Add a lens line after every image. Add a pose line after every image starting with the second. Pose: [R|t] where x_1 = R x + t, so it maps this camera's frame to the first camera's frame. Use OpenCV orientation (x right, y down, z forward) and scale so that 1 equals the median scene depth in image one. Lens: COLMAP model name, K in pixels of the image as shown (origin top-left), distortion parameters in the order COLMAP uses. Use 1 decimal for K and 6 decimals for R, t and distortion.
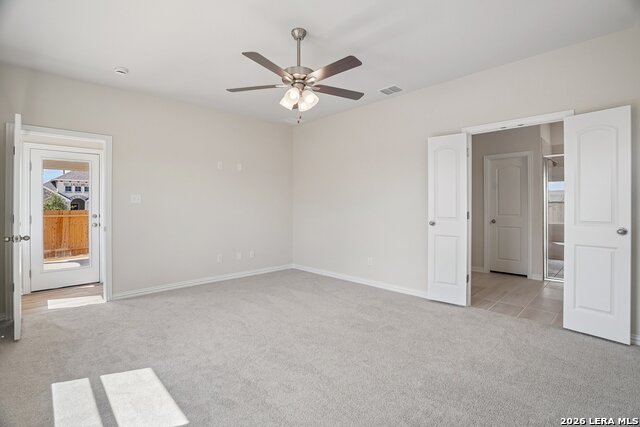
lens RADIAL K [[302.3, 0, 321.7], [0, 302.3, 206.9], [0, 0, 1]] dist [-0.016773, -0.000029]
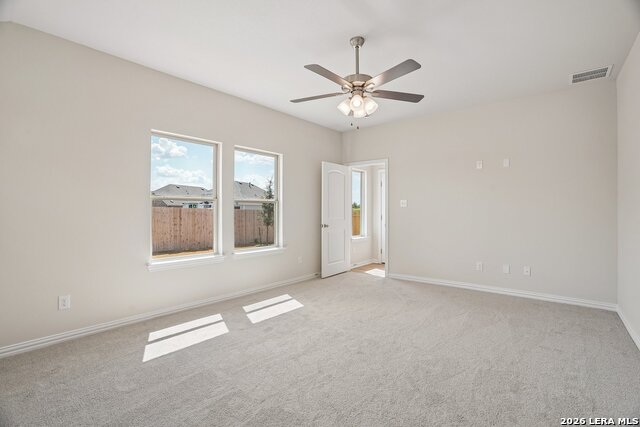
lens RADIAL K [[302.3, 0, 321.7], [0, 302.3, 206.9], [0, 0, 1]] dist [-0.016773, -0.000029]
pose [[0.118267, -0.008679, -0.992944, 0.935275], [-0.003903, 0.999950, -0.009205, 0.001416], [0.992974, 0.004964, 0.118227, 0.755462]]
